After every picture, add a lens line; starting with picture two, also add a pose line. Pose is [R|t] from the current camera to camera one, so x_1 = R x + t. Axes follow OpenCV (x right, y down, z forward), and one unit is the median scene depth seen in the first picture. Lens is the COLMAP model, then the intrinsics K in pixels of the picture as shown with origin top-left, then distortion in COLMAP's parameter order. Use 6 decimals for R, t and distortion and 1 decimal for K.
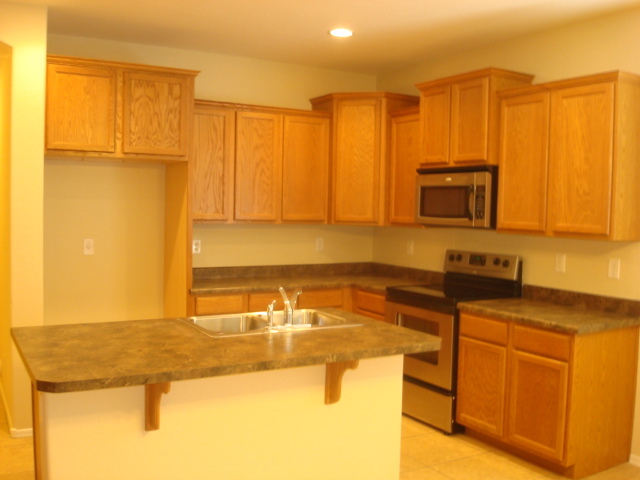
lens RADIAL K [[661.9, 0, 320.0], [0, 661.9, 240.0], [0, 0, 1]] dist [-0.091334, -0.030976]
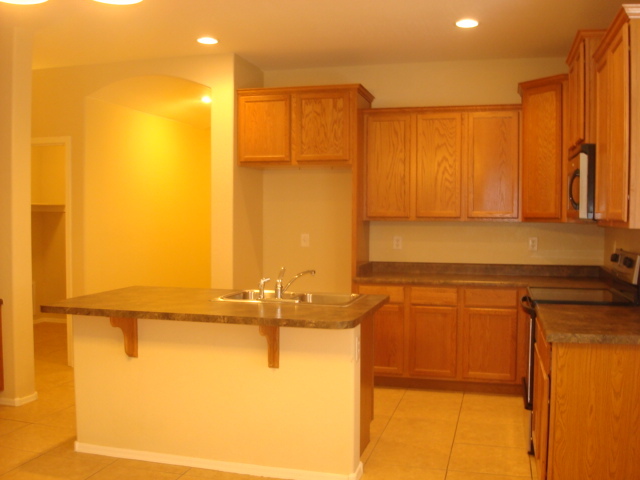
lens RADIAL K [[661.9, 0, 320.0], [0, 661.9, 240.0], [0, 0, 1]] dist [-0.091334, -0.030976]
pose [[0.707690, 0.010801, -0.706440, 0.594315], [-0.025729, 0.999614, -0.010492, 0.025049], [0.706054, 0.025601, 0.707695, 0.168109]]
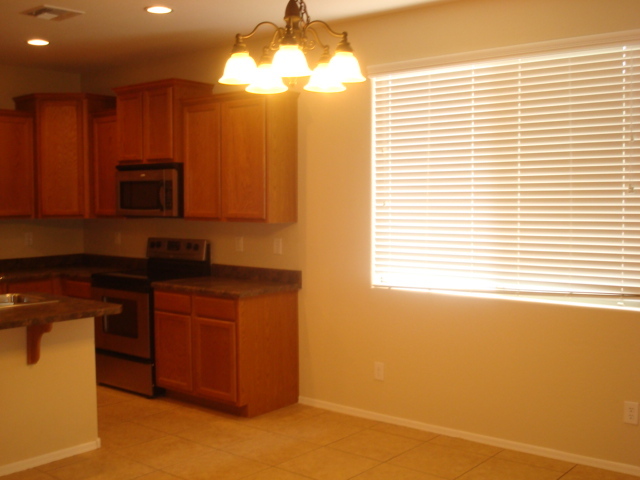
lens RADIAL K [[753.7, 0, 320.0], [0, 753.7, 240.0], [0, 0, 1]] dist [-0.017621, -0.190963]
pose [[0.938997, -0.044237, 0.341070, 0.036915], [0.041264, 0.999021, 0.015968, 0.011468], [-0.341442, -0.000920, 0.939902, -0.331053]]
